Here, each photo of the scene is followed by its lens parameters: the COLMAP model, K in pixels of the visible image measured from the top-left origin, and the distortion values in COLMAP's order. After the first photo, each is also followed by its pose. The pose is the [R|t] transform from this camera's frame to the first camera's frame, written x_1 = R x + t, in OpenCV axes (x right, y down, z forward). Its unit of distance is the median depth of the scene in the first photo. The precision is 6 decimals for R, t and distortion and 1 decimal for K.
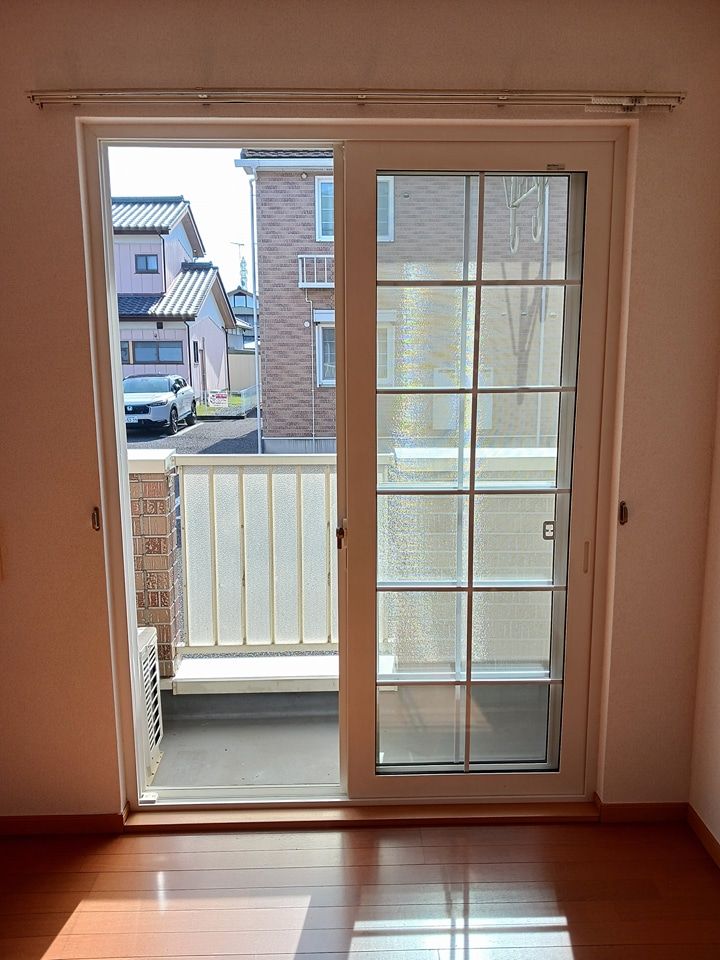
lens RADIAL K [[744.4, 0, 360.0], [0, 744.4, 480.0], [0, 0, 1]] dist [0.051768, -0.002959]
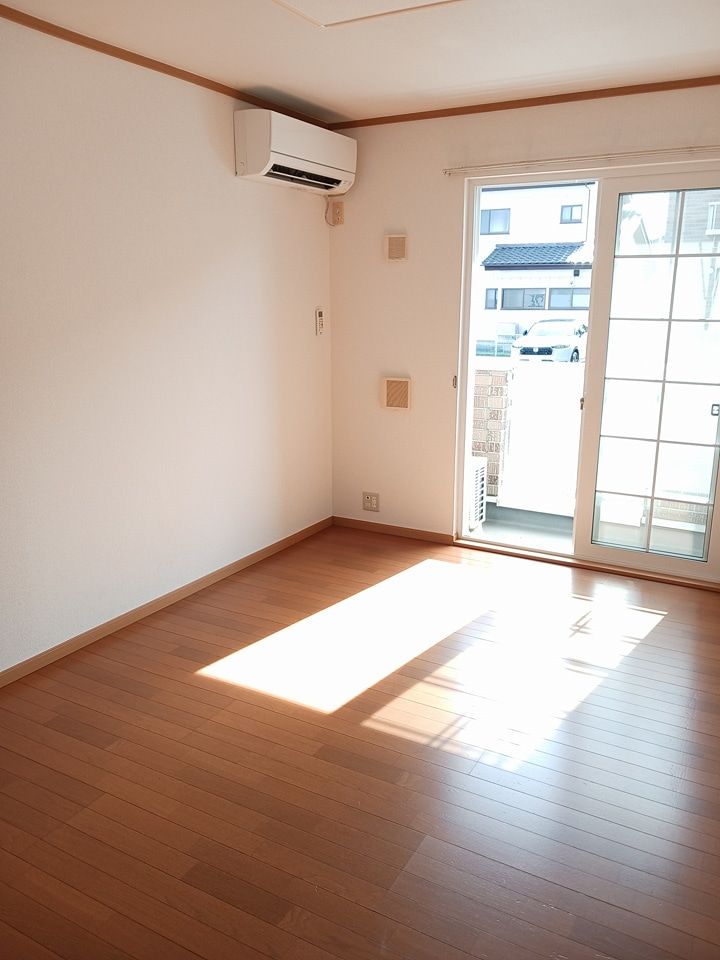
lens RADIAL K [[760.2, 0, 360.0], [0, 760.2, 480.0], [0, 0, 1]] dist [-0.003910, -0.007767]
pose [[0.856084, 0.128600, -0.500581, 0.073800], [-0.096053, 0.991264, 0.090390, 0.024188], [0.507832, -0.029299, 0.860958, -0.134030]]
